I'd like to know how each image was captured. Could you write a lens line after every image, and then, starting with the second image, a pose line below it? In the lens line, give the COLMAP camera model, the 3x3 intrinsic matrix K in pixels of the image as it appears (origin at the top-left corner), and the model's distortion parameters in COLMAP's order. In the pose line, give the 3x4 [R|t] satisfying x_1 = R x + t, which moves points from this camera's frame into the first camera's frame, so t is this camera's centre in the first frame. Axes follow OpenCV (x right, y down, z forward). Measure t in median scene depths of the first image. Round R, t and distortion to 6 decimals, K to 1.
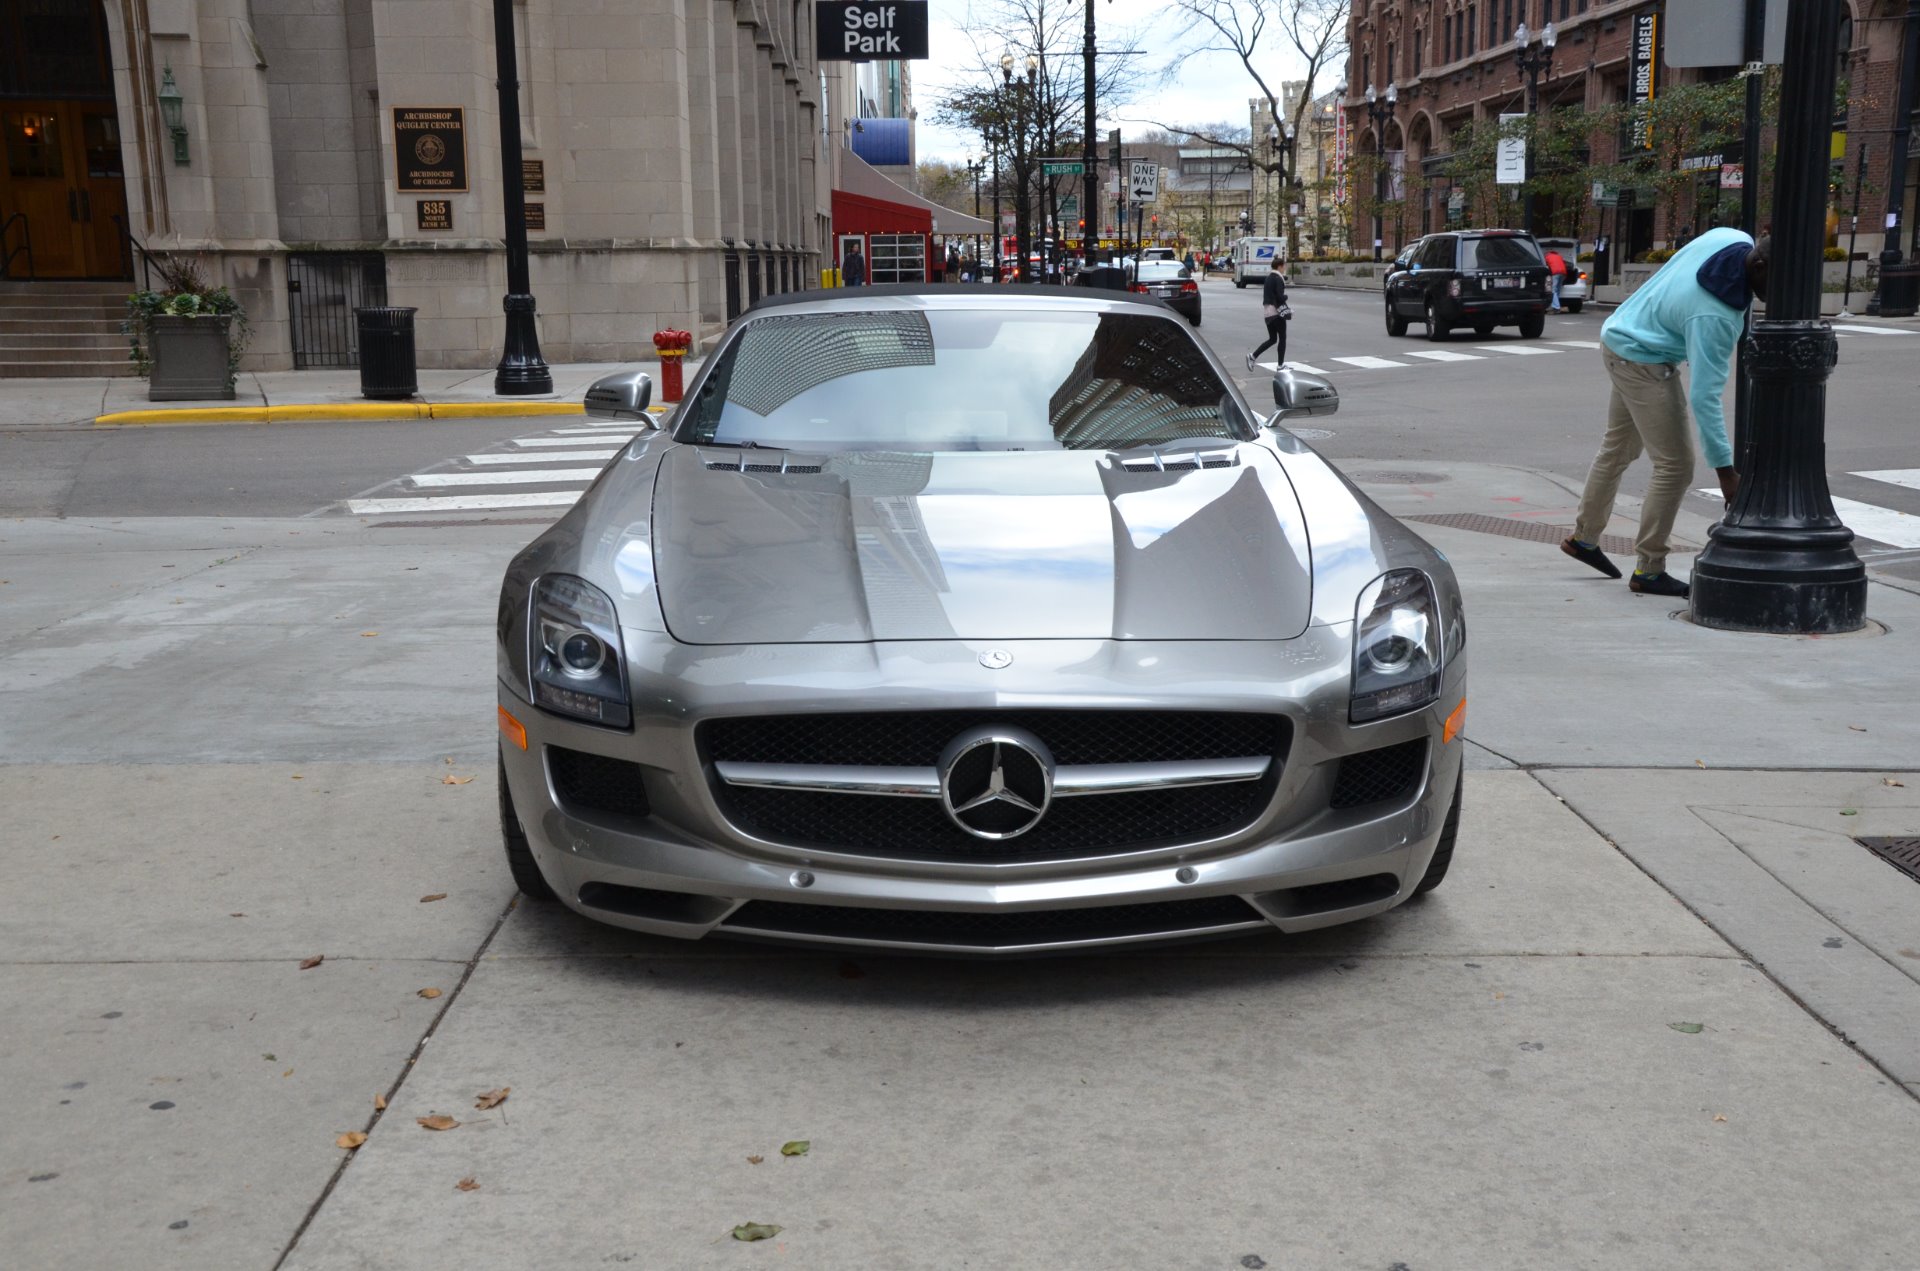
lens RADIAL K [[2139.7, 0, 960.0], [0, 2139.7, 635.5], [0, 0, 1]] dist [-0.012607, 0.351033]
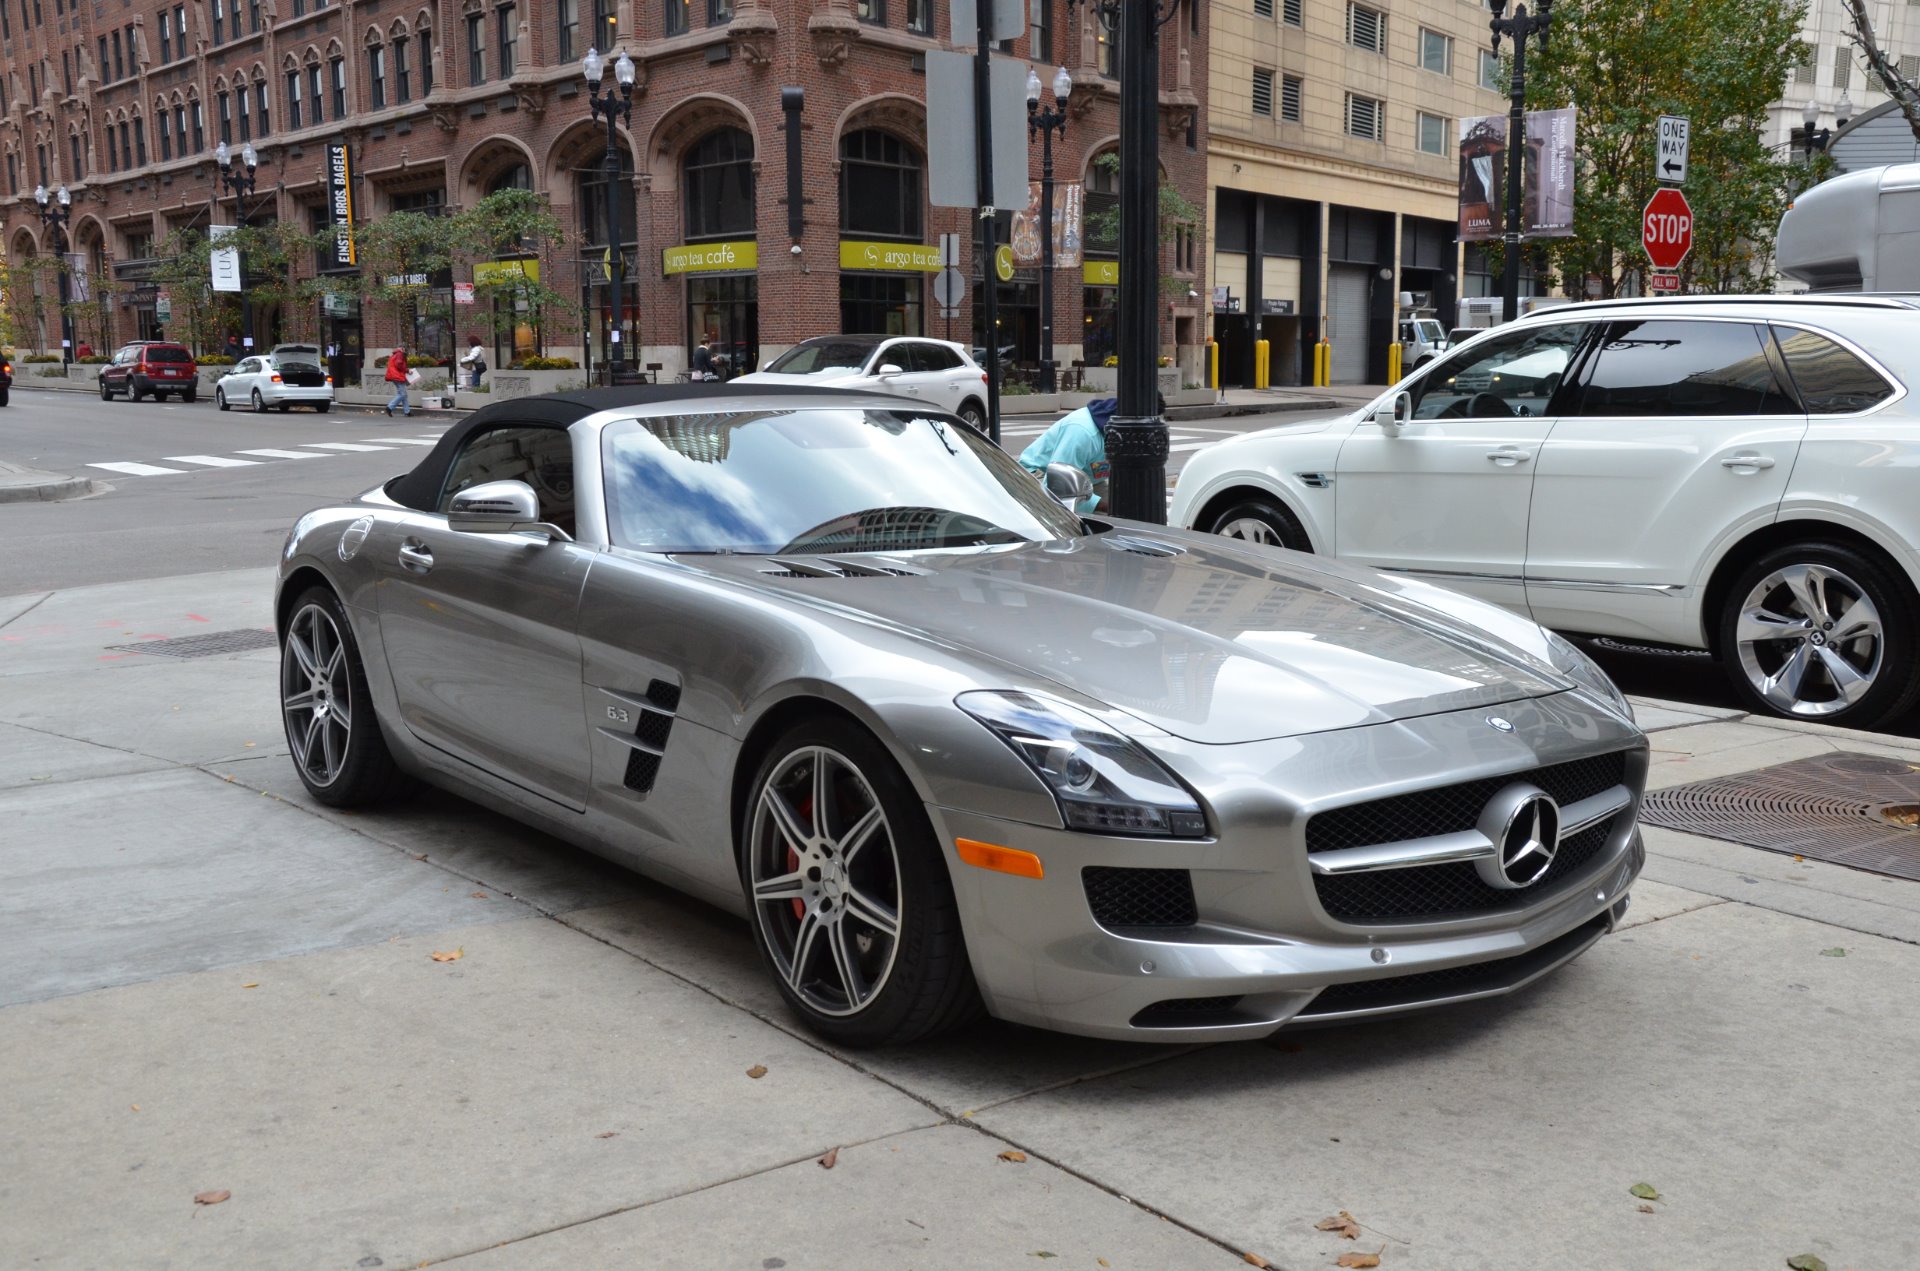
lens RADIAL K [[1972.7, 0, 960.0], [0, 1972.7, 635.5], [0, 0, 1]] dist [-0.067366, 0.326424]
pose [[0.798350, -0.074580, 0.597558, -0.363329], [0.096216, 0.995351, -0.004319, -0.025494], [-0.594458, 0.060943, 0.801814, 0.159190]]
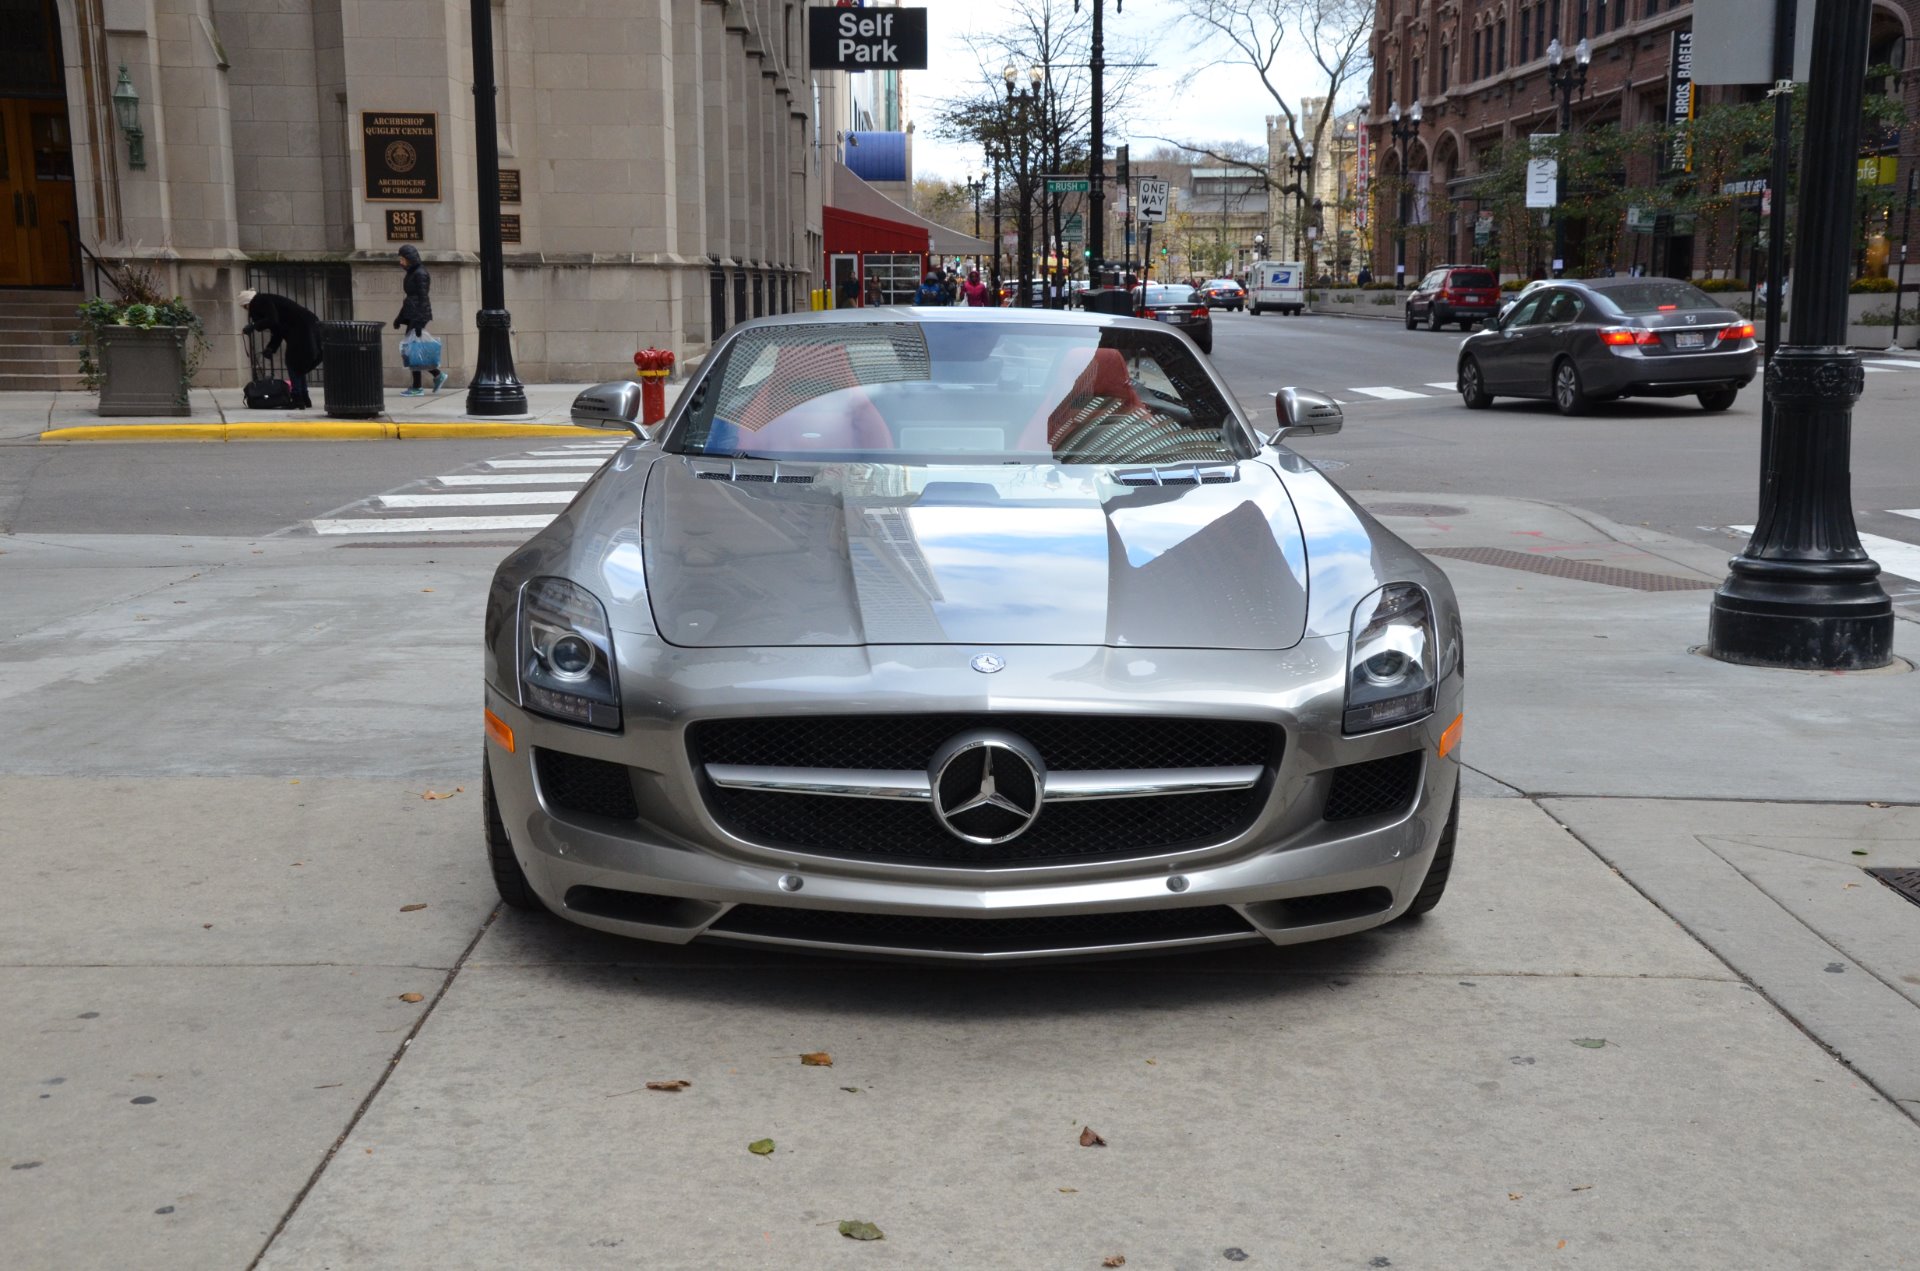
lens RADIAL K [[2274.7, 0, 960.0], [0, 2274.7, 635.5], [0, 0, 1]] dist [0.015528, 0.404648]
pose [[0.999924, 0.012066, 0.002686, 0.000309], [-0.012010, 0.999730, -0.019913, 0.008650], [-0.002925, 0.019879, 0.999798, -0.027759]]
